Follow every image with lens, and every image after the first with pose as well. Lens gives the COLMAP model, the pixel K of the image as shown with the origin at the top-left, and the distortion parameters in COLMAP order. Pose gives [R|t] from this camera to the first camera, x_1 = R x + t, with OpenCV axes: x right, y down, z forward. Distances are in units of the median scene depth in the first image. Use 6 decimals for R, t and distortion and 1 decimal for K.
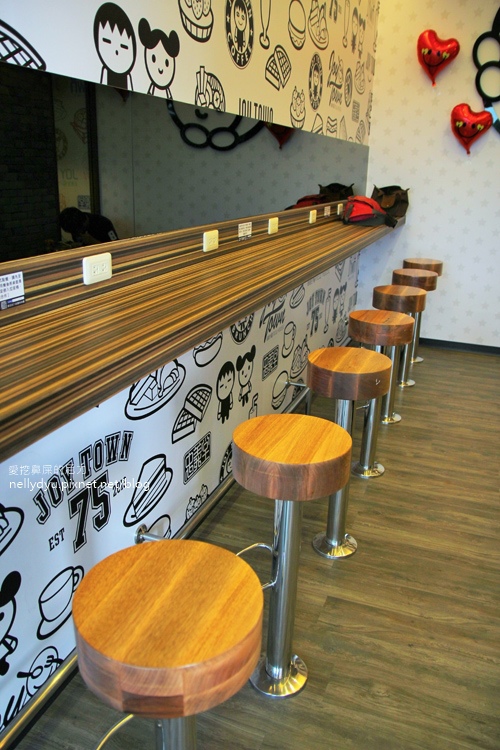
lens RADIAL K [[598.6, 0, 247.0], [0, 598.6, 381.4], [0, 0, 1]] dist [-0.122236, 0.118980]
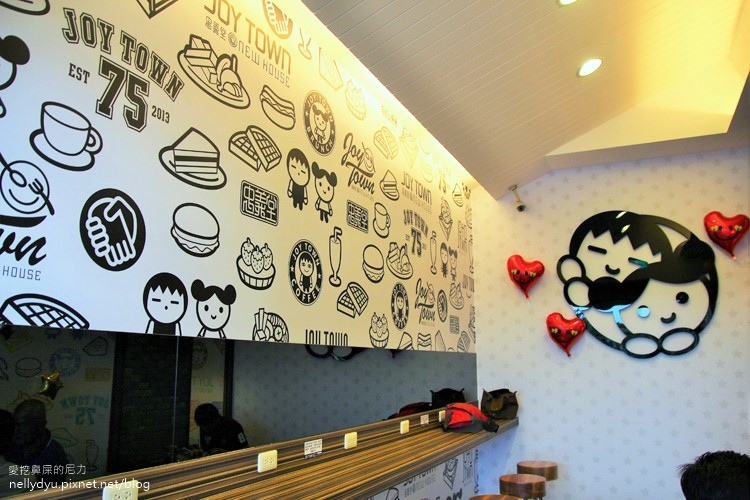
lens RADIAL K [[598.6, 0, 369.9], [0, 598.6, 255.6], [0, 0, 1]] dist [-0.122236, 0.118980]
pose [[0.997705, -0.033912, -0.058612, 0.143465], [-0.000203, 0.864063, -0.503384, -0.020755], [0.067715, 0.502241, 0.862072, -0.045268]]
